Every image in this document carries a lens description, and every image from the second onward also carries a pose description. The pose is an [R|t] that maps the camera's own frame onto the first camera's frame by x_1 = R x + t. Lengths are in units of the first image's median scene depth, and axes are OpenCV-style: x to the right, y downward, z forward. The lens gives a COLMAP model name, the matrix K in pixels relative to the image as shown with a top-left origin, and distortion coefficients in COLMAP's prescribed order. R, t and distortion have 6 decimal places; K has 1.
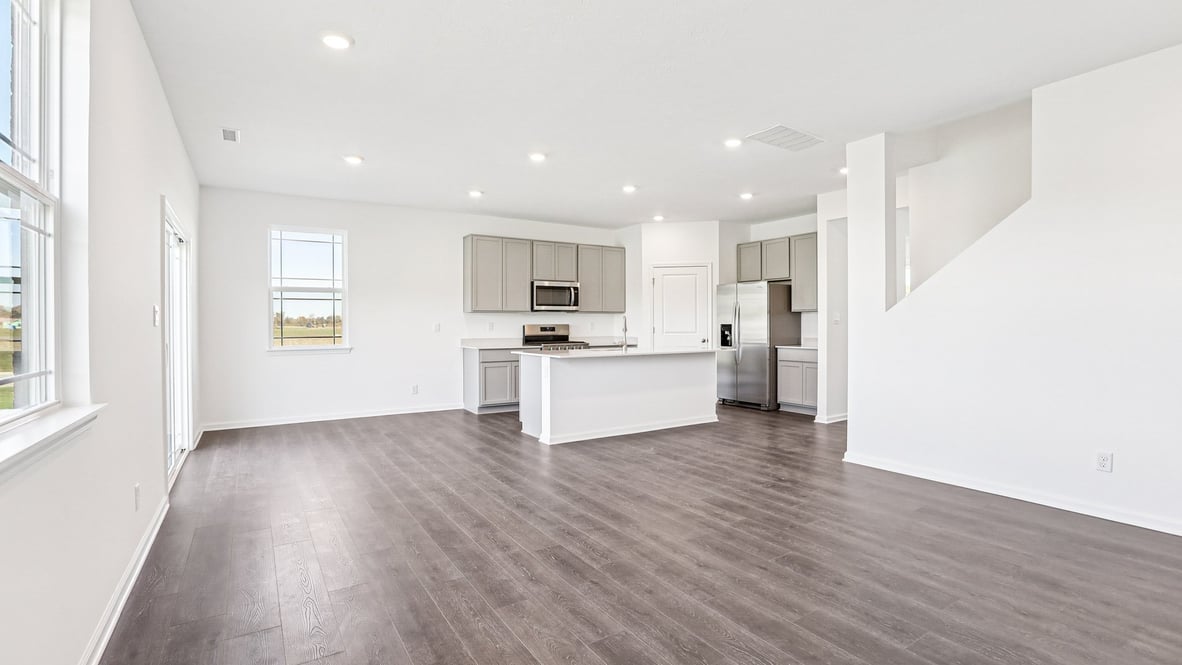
lens RADIAL K [[546.0, 0, 586.0], [0, 546.0, 326.8], [0, 0, 1]] dist [-0.000829, 0.000160]
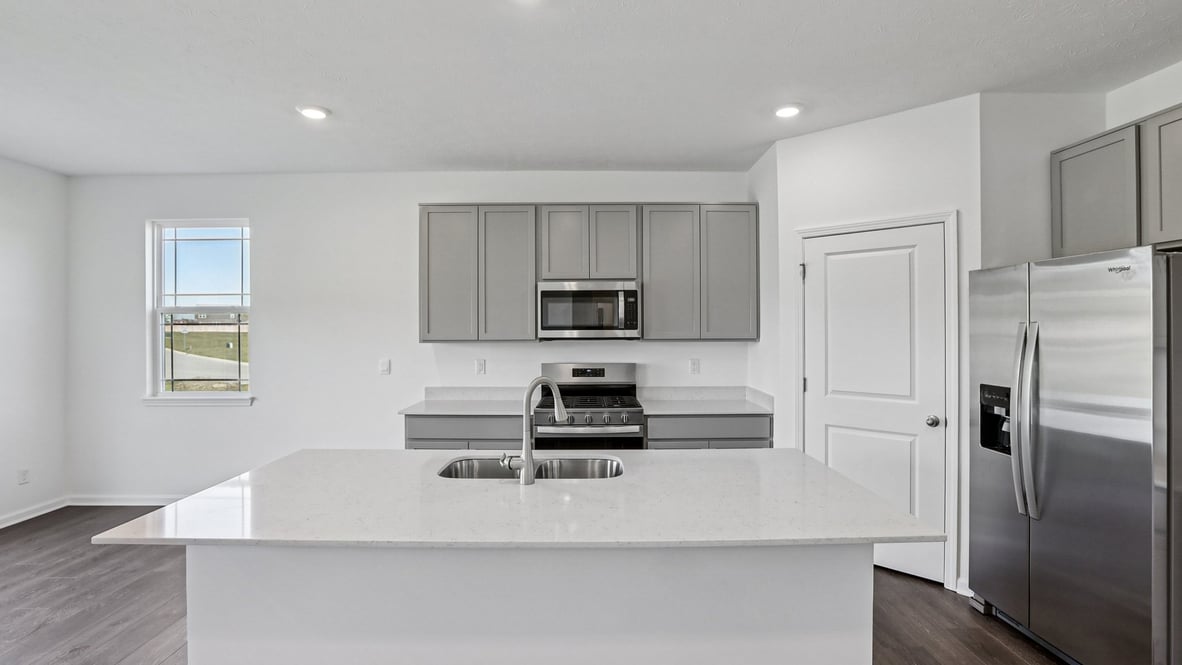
lens RADIAL K [[544.3, 0, 585.4], [0, 544.3, 335.5], [0, 0, 1]] dist [-0.020787, 0.000512]
pose [[0.846188, 0.006565, -0.532845, 0.214357], [-0.004817, 0.999977, 0.004671, -0.034854], [0.532863, -0.001386, 0.846200, 0.571088]]
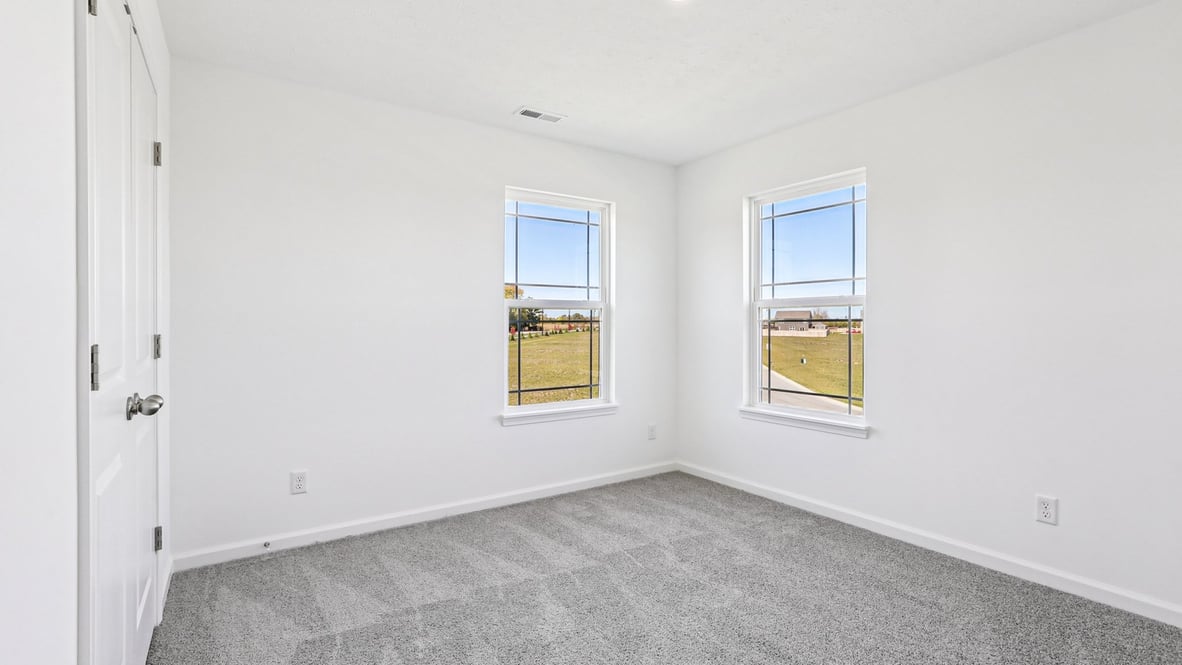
lens RADIAL K [[546.0, 0, 586.0], [0, 546.0, 326.8], [0, 0, 1]] dist [-0.000829, 0.000160]
pose [[0.033198, 0.018887, -0.999270, 0.006353], [-0.001681, 0.999821, 0.018842, -0.045467], [0.999447, 0.001054, 0.033224, 0.645826]]
